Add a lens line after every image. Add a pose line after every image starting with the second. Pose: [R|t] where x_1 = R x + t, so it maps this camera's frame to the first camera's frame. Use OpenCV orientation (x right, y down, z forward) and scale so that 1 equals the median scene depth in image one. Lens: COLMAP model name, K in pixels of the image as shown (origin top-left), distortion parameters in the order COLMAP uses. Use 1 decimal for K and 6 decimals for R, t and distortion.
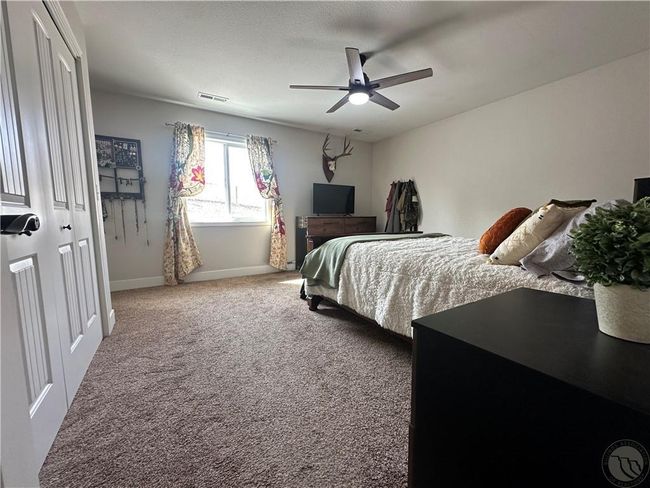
lens RADIAL K [[259.5, 0, 322.6], [0, 259.5, 244.1], [0, 0, 1]] dist [-0.004481, -0.000053]
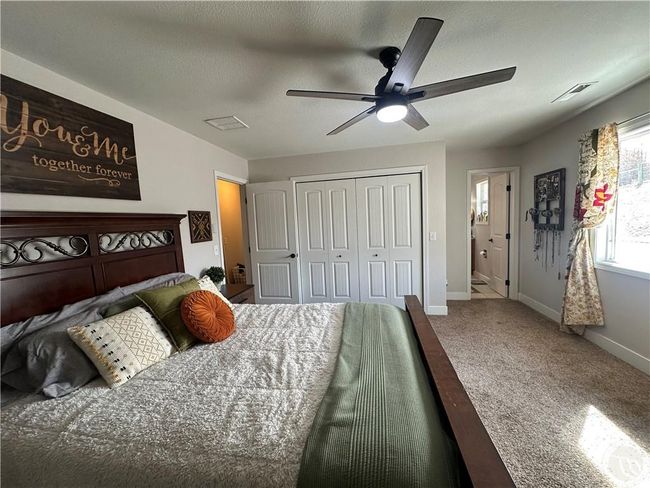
lens RADIAL K [[259.5, 0, 323.5], [0, 259.5, 244.6], [0, 0, 1]] dist [-0.004481, -0.000053]
pose [[-0.687616, 0.094035, -0.719959, 0.576009], [-0.031184, 0.986838, 0.158675, -0.244534], [0.725404, 0.131559, -0.675634, 1.015798]]
